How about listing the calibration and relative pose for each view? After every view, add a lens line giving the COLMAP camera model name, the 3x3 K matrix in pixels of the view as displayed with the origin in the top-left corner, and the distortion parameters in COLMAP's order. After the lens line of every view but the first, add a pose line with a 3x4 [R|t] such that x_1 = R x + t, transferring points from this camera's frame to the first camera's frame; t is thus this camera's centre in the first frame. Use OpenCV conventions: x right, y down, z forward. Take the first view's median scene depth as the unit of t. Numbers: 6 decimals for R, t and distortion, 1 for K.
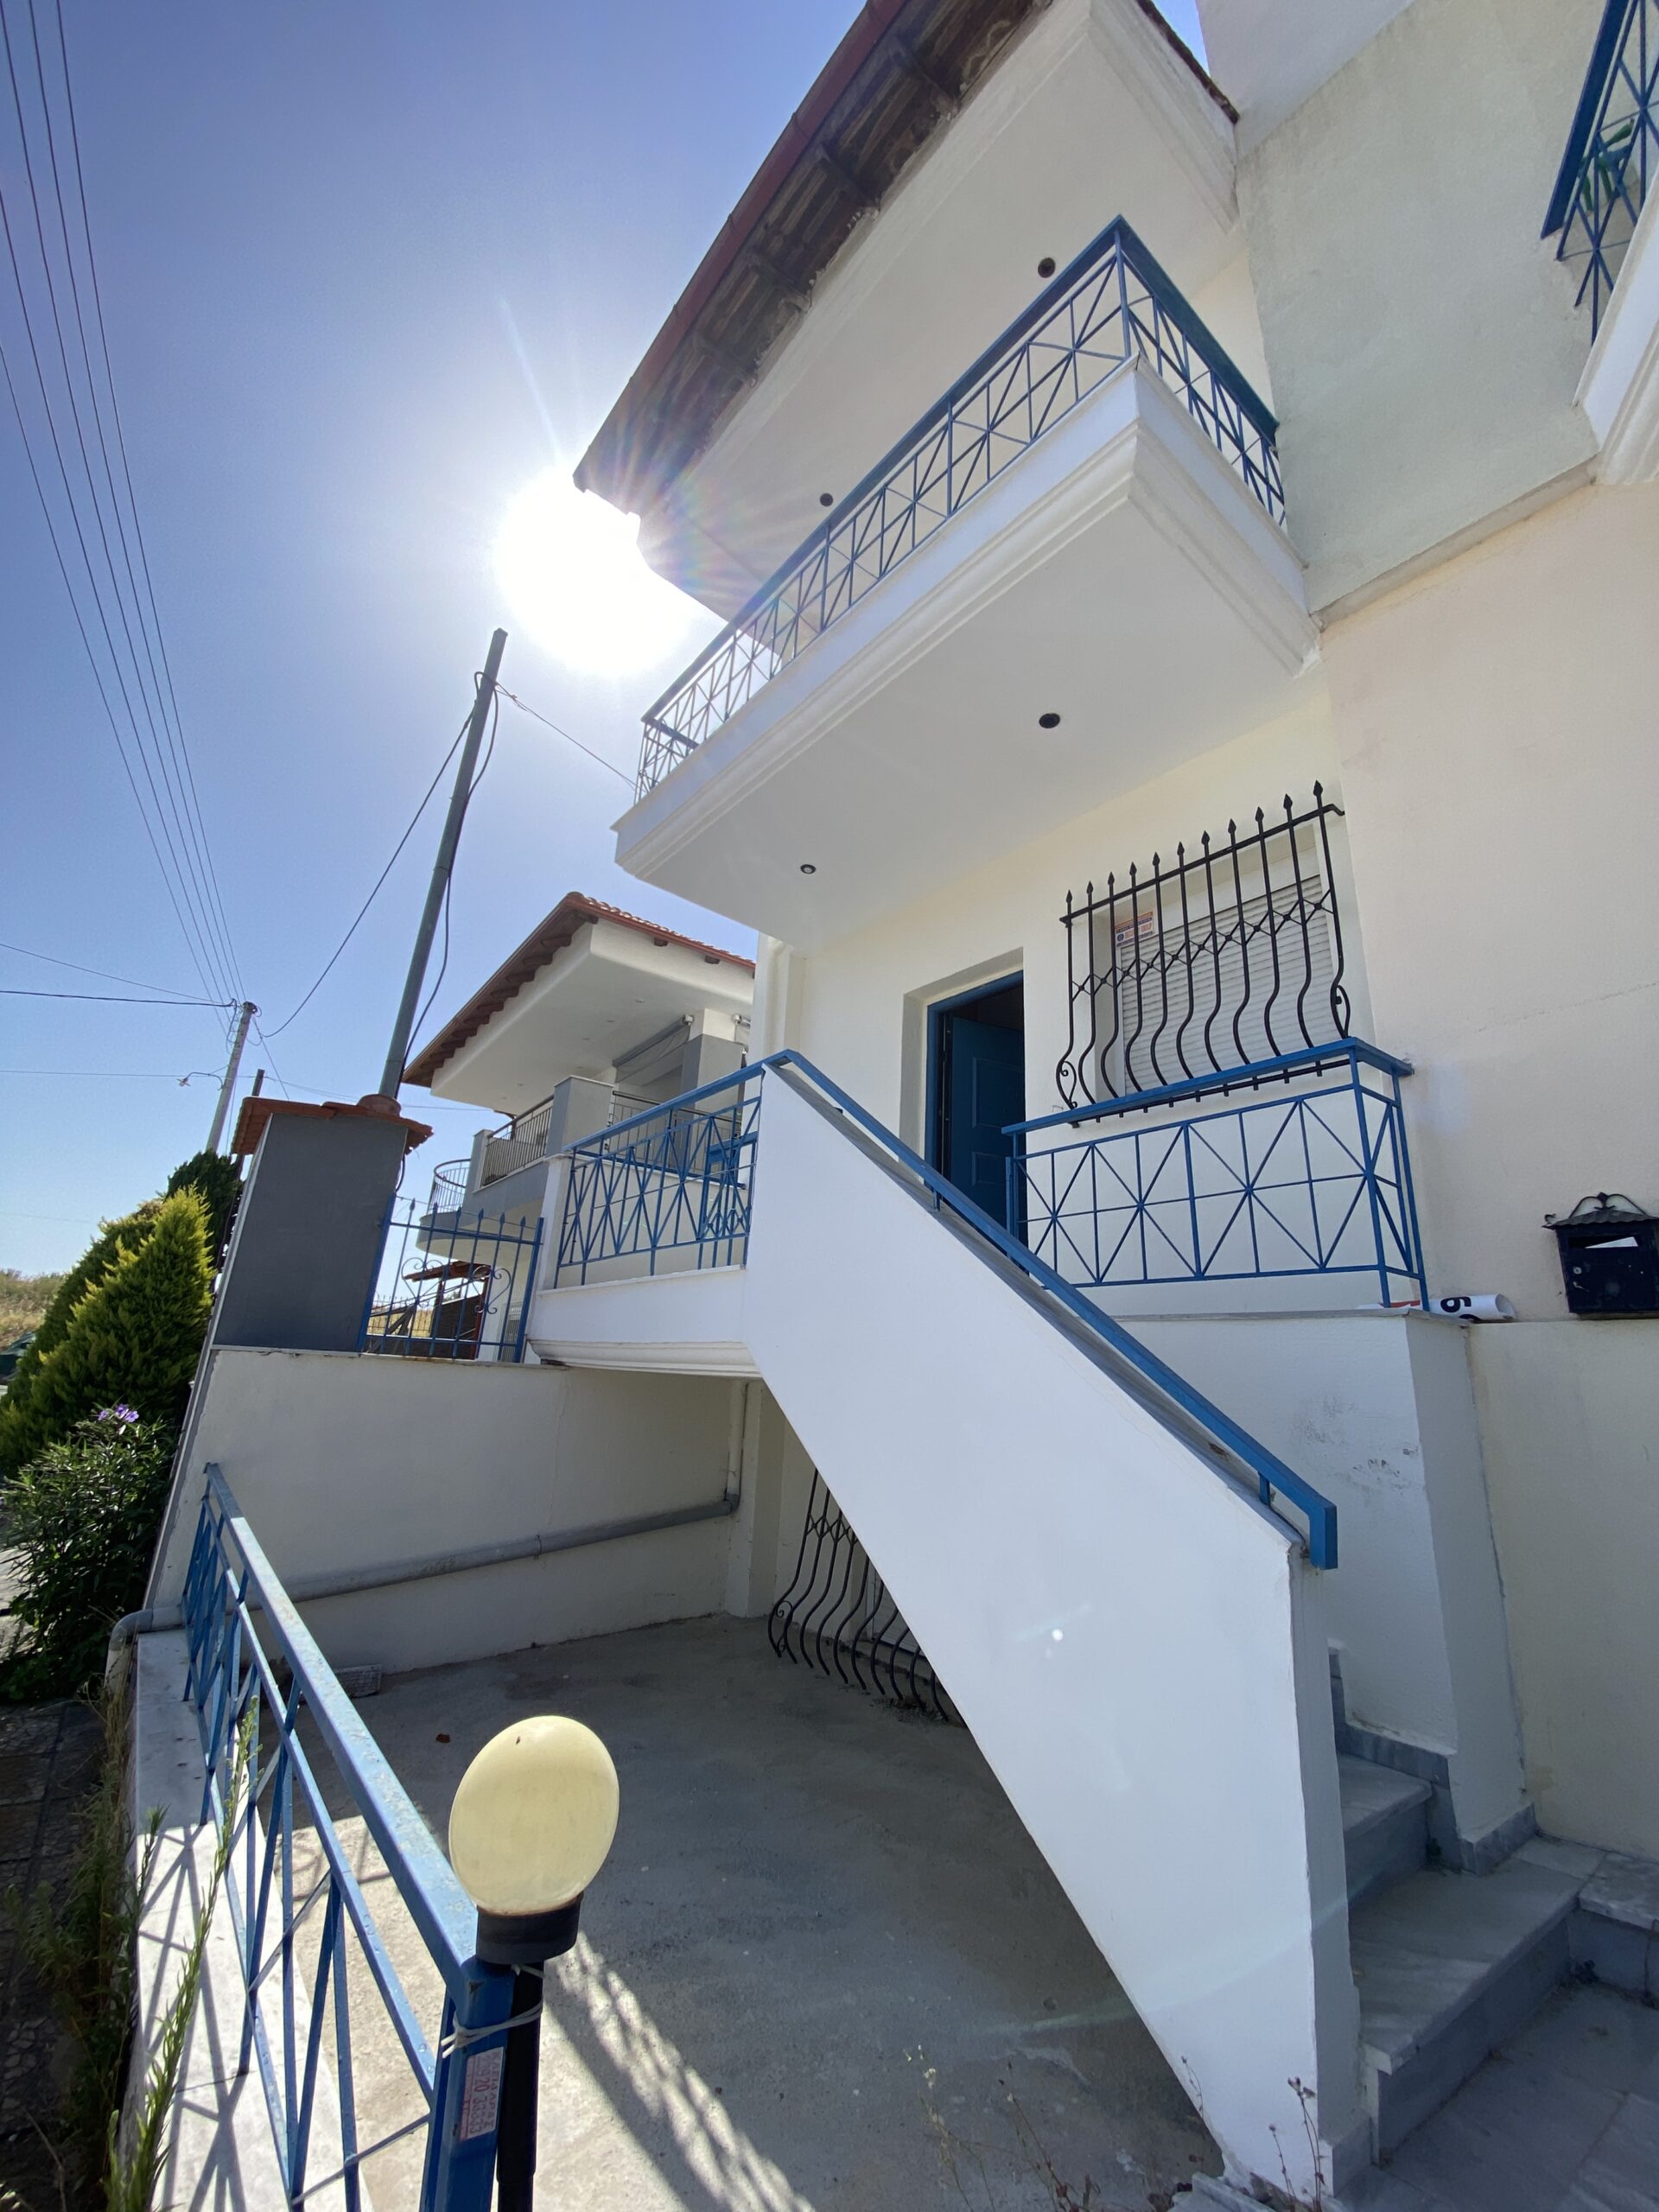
lens RADIAL K [[911.9, 0, 819.4], [0, 911.9, 1097.3], [0, 0, 1]] dist [0.004763, -0.000120]
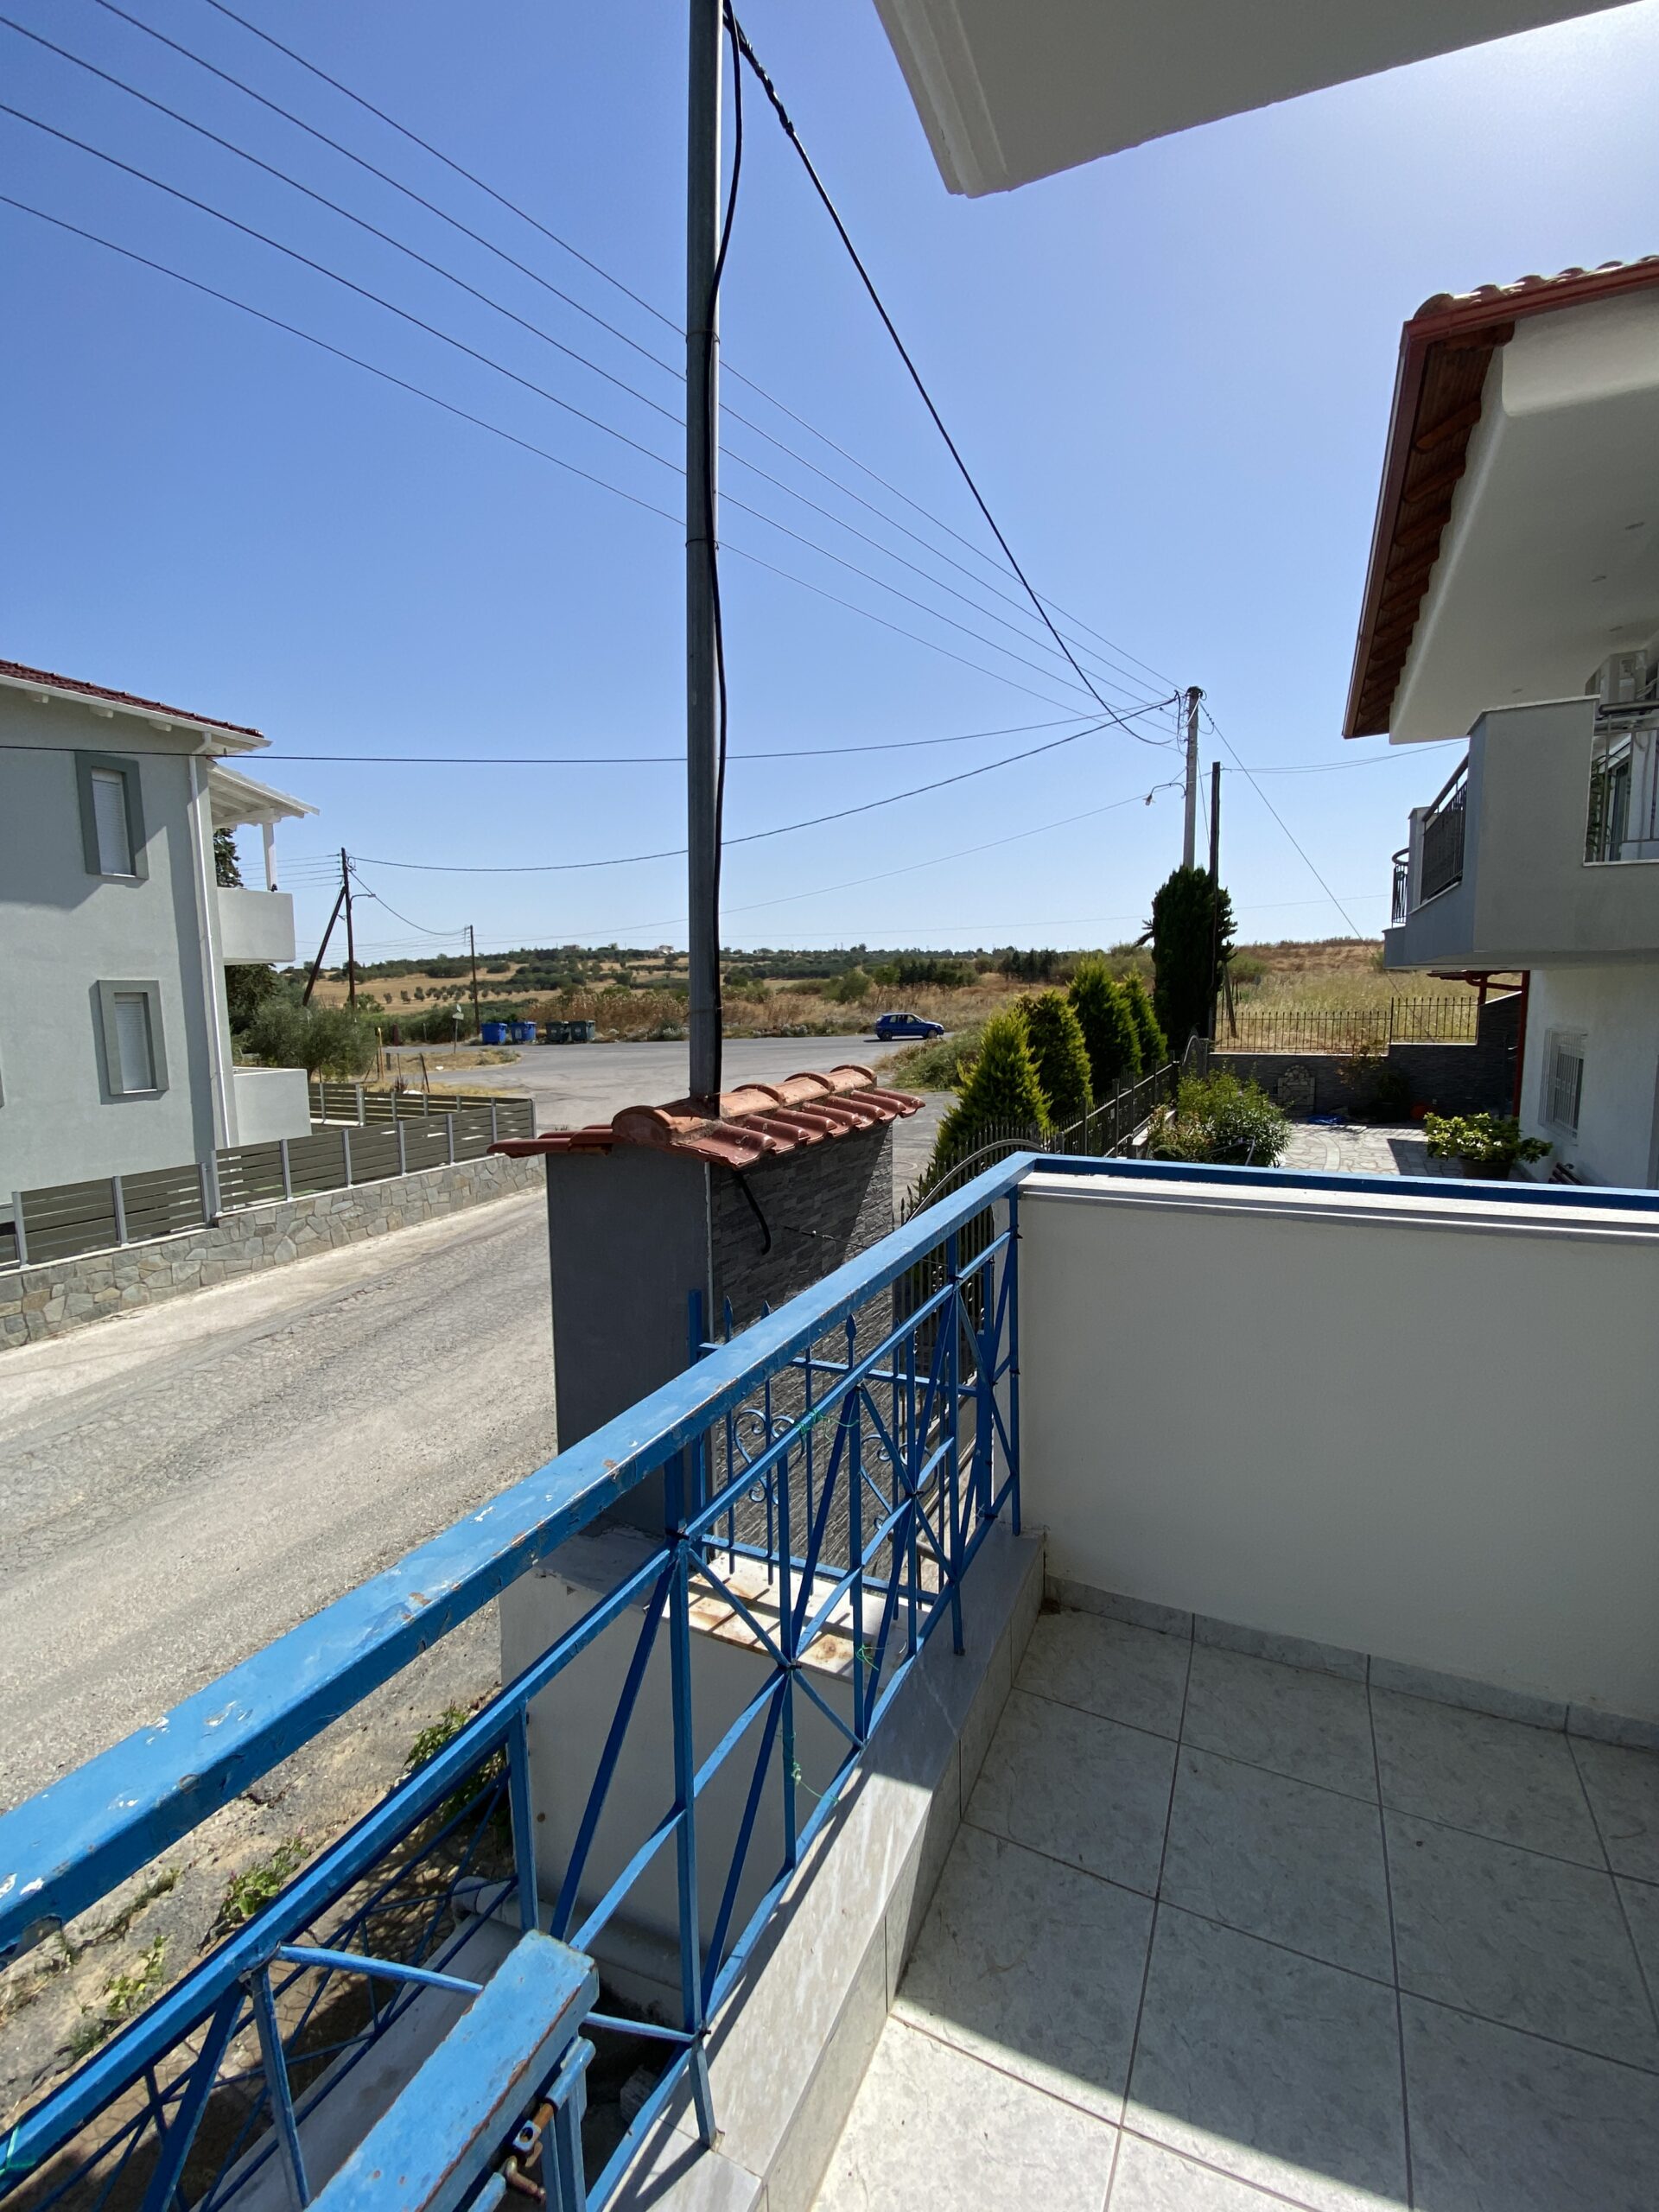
lens RADIAL K [[911.9, 0, 819.4], [0, 911.9, 1097.3], [0, 0, 1]] dist [0.004763, -0.000120]
pose [[0.456365, 0.032149, -0.889212, 0.009831], [0.309158, 0.931357, 0.192340, -0.020245], [0.834357, -0.362684, 0.415100, 0.236580]]
